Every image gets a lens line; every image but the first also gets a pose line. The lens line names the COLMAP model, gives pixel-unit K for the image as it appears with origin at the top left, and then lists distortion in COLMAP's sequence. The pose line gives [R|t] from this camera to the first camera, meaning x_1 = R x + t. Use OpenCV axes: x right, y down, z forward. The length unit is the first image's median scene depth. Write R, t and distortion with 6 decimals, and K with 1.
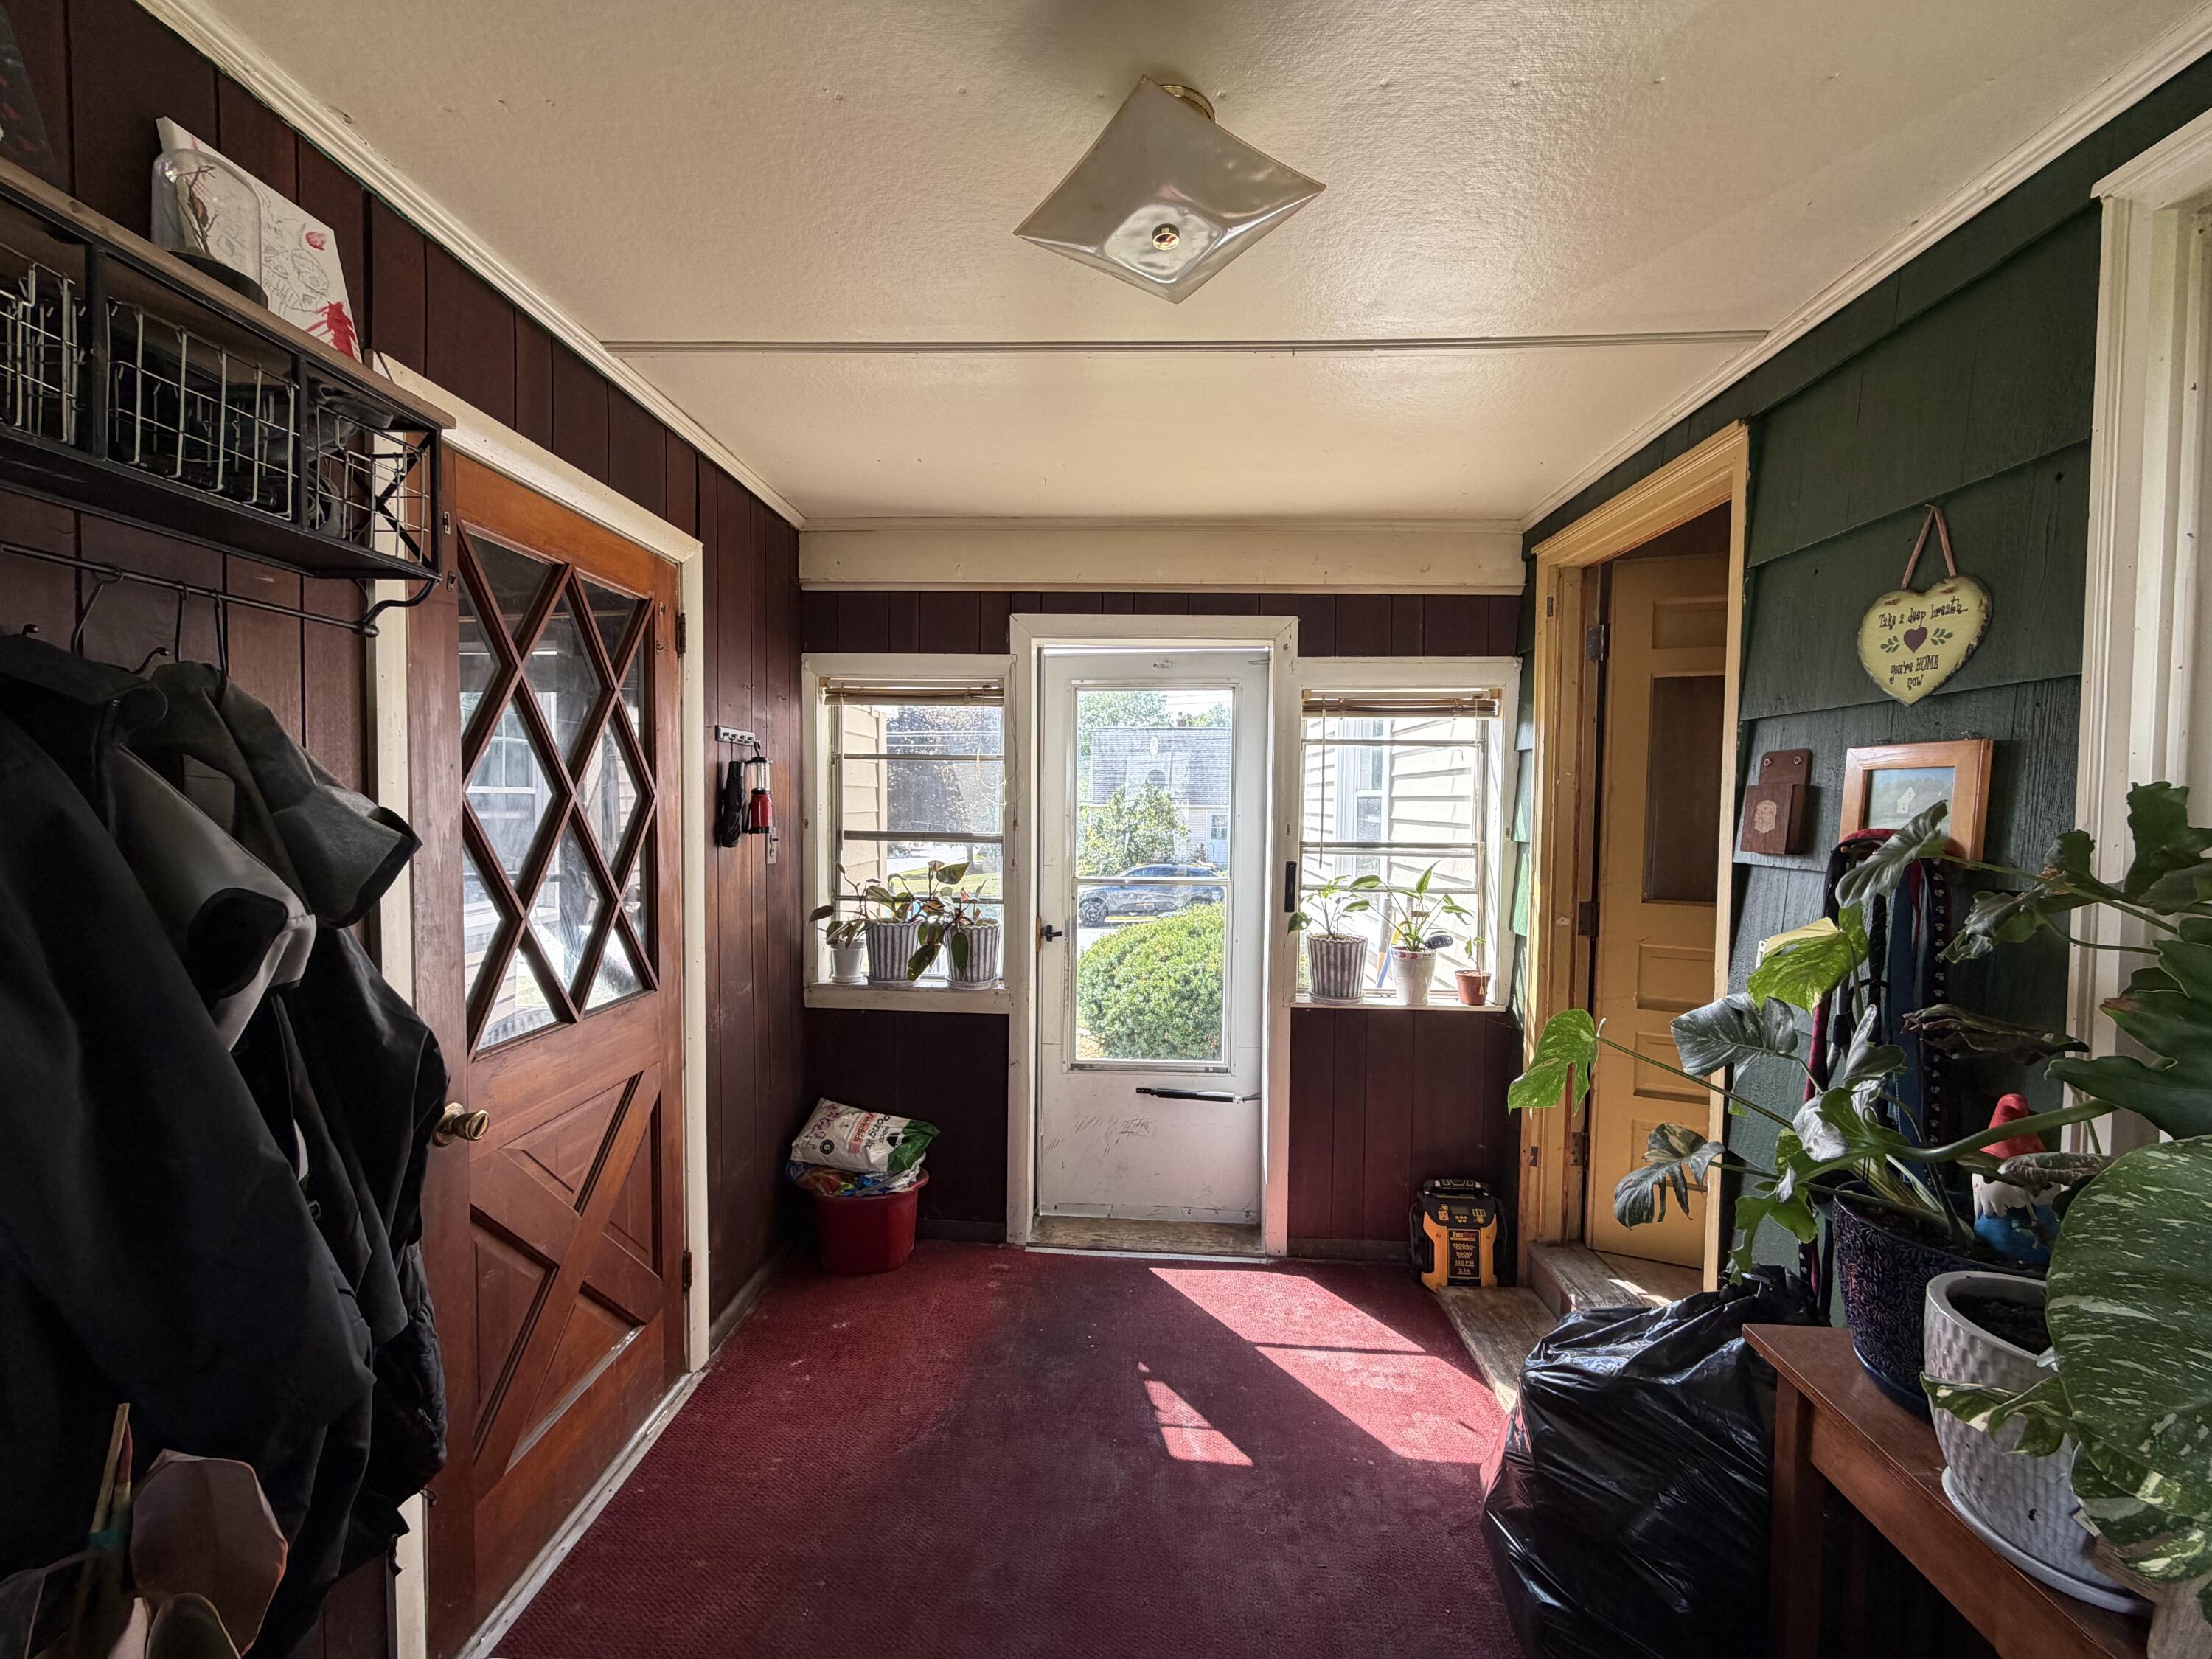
lens RADIAL K [[895.9, 0, 1101.2], [0, 895.9, 829.8], [0, 0, 1]] dist [-0.001717, -0.000634]
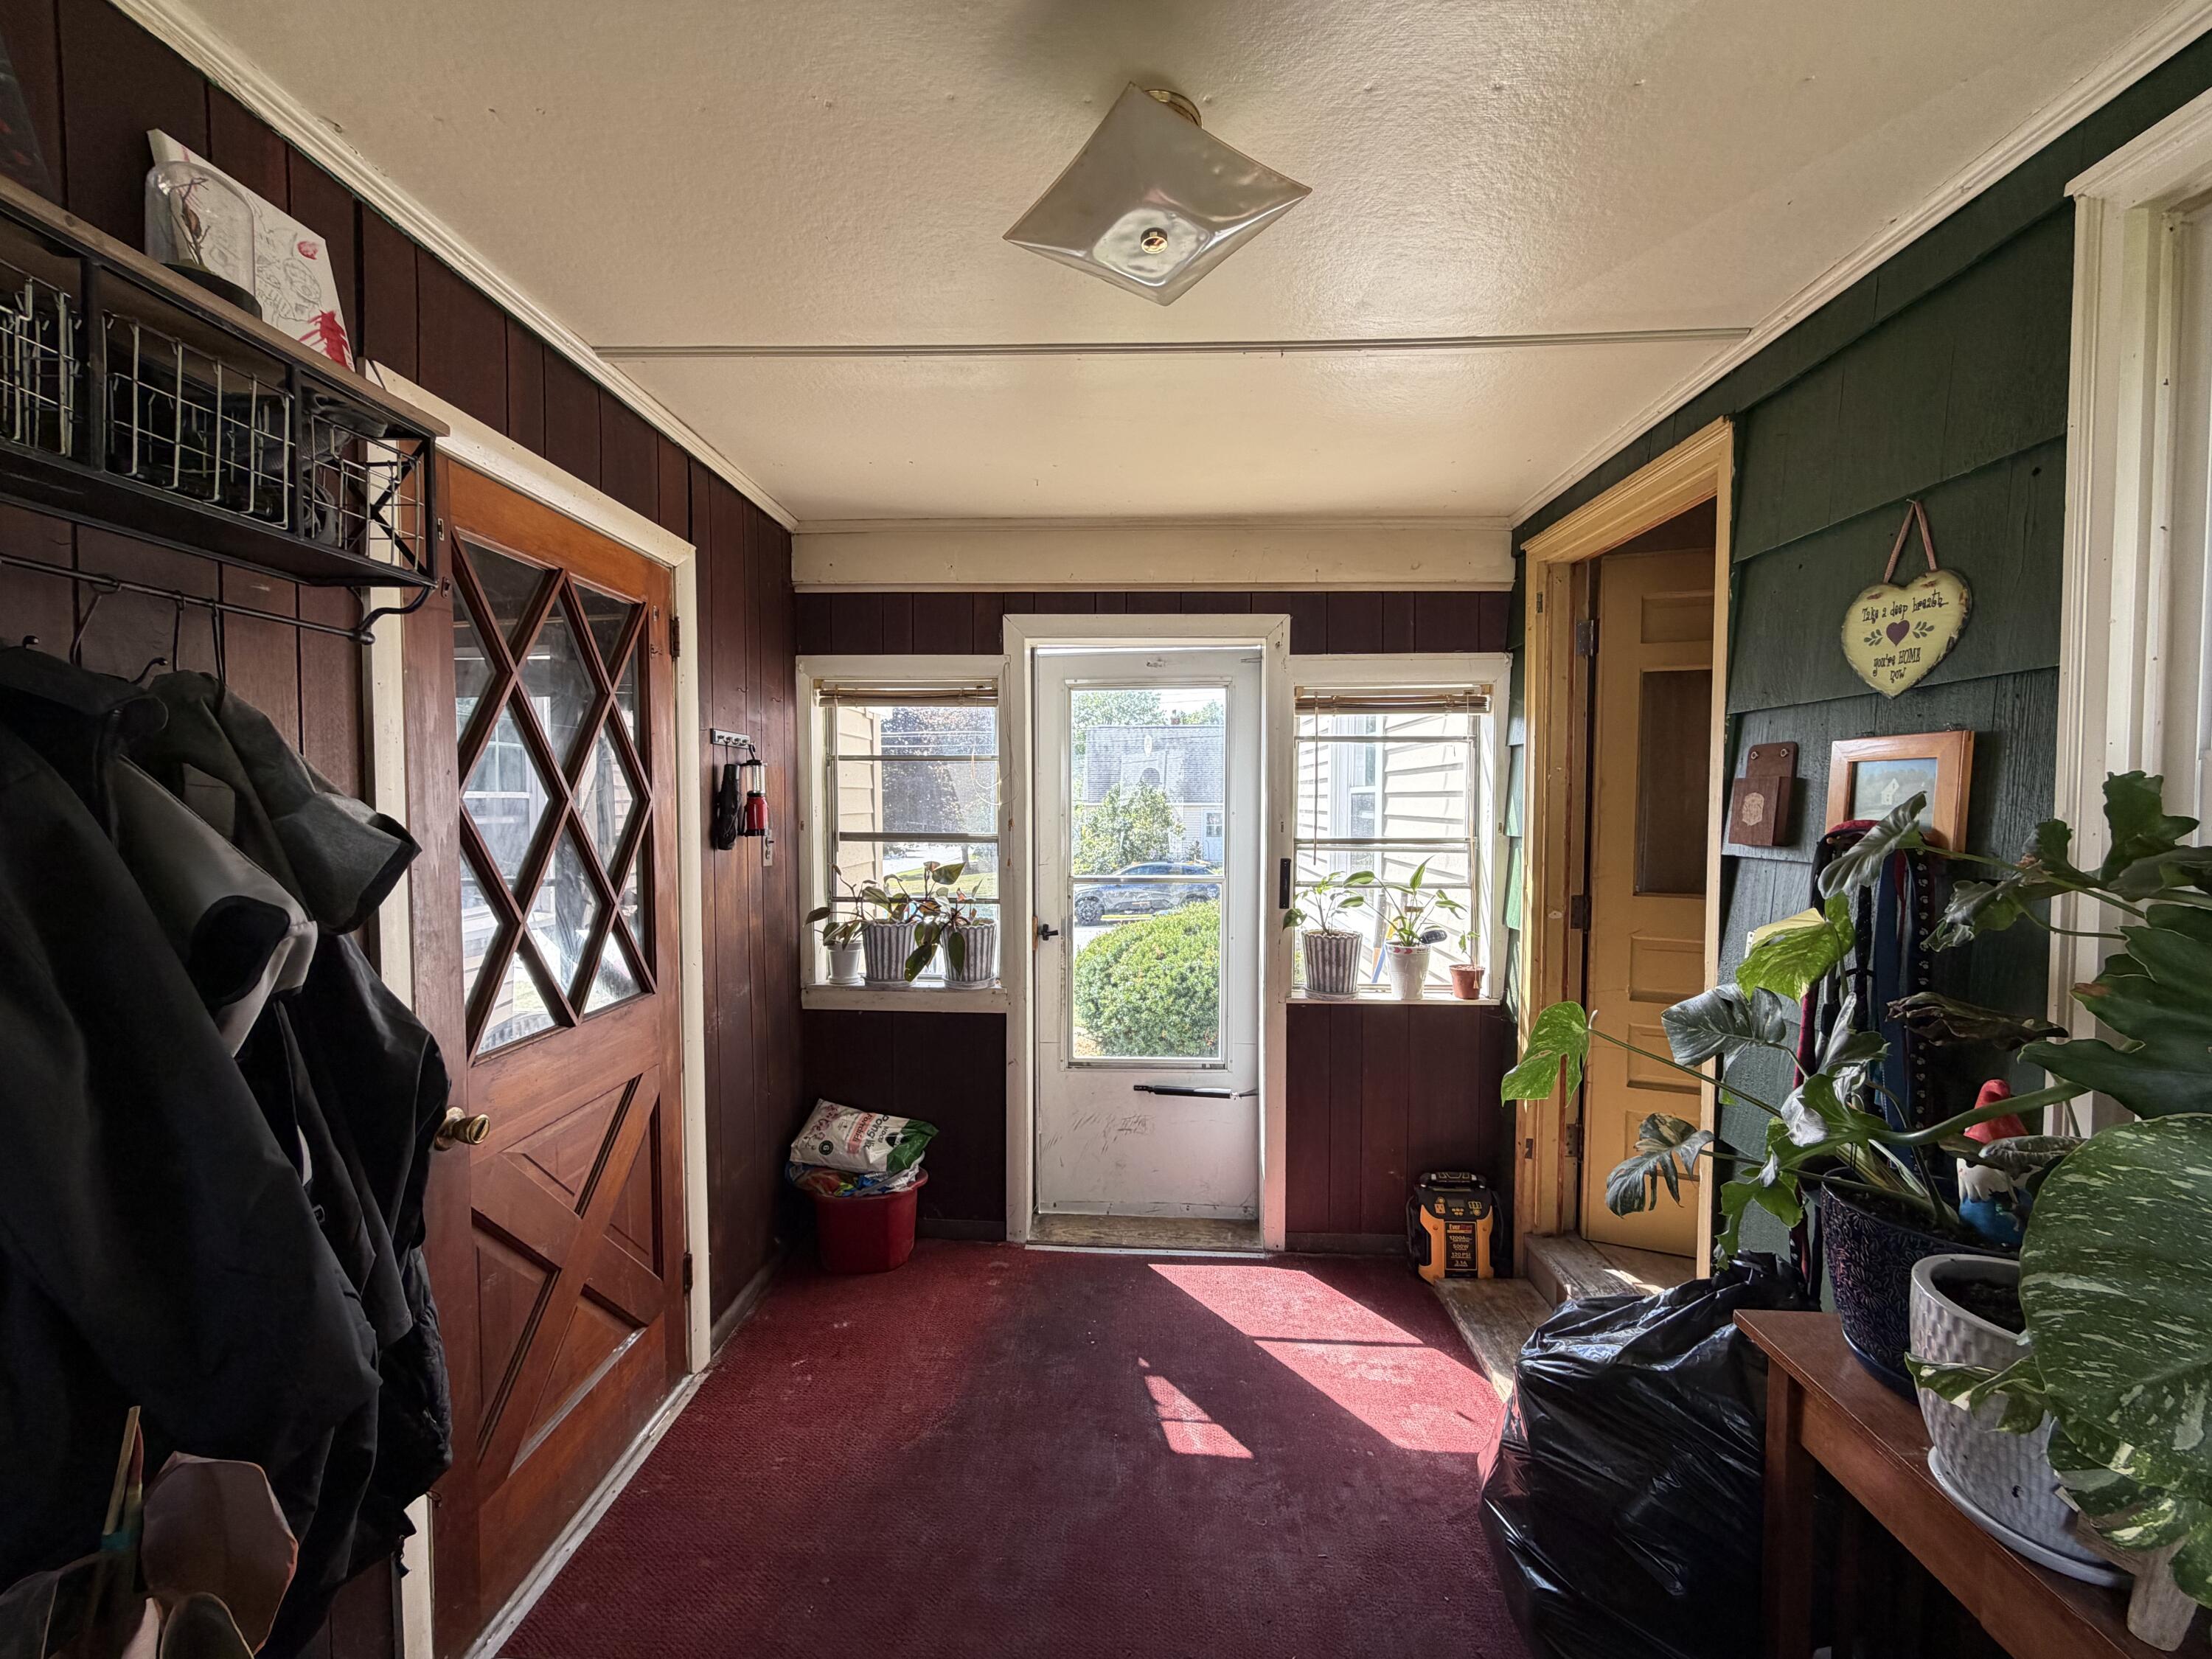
lens RADIAL K [[895.9, 0, 1101.6], [0, 895.9, 828.6], [0, 0, 1]] dist [-0.001717, -0.000634]
pose [[0.999932, -0.010234, 0.005657, 0.000599], [0.010233, 0.999948, 0.000211, -0.000335], [-0.005659, -0.000153, 0.999984, -0.007892]]
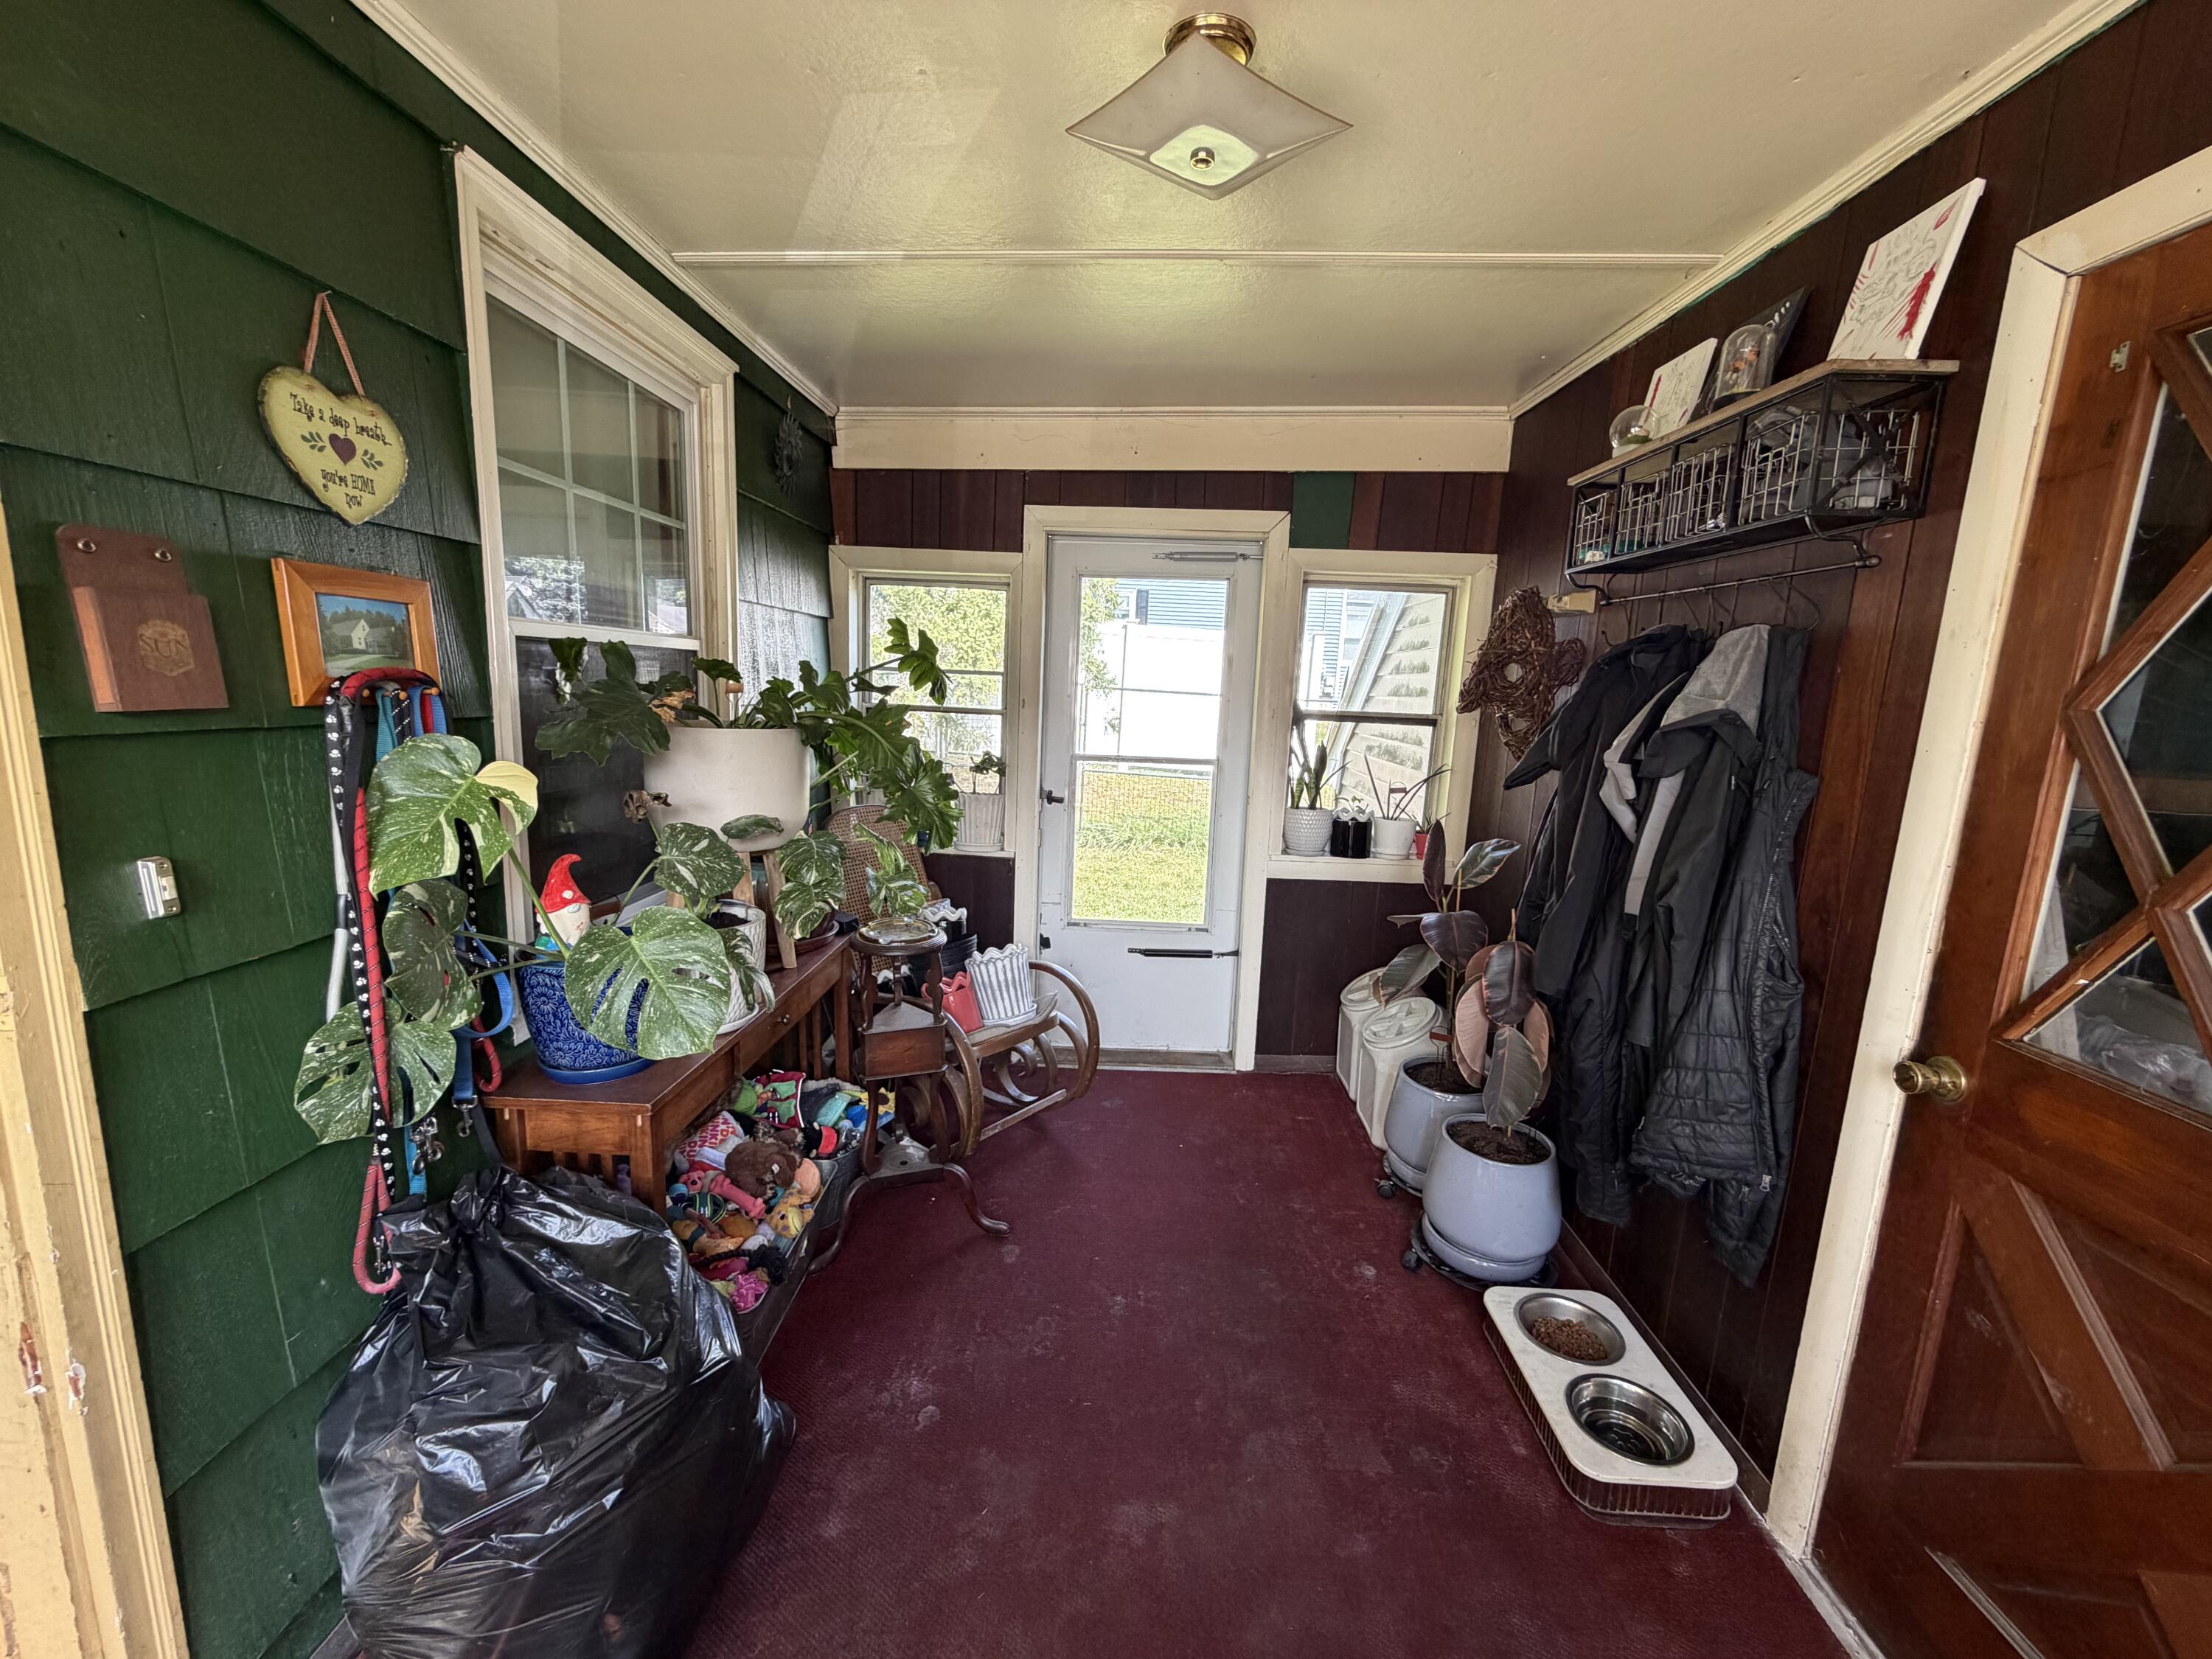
lens RADIAL K [[895.9, 0, 1104.6], [0, 895.9, 834.1], [0, 0, 1]] dist [-0.001717, -0.000634]
pose [[-0.998713, -0.048137, -0.015950, 0.147294], [-0.050350, 0.978735, 0.198851, -0.052580], [0.006039, 0.199398, -0.979900, 1.947382]]
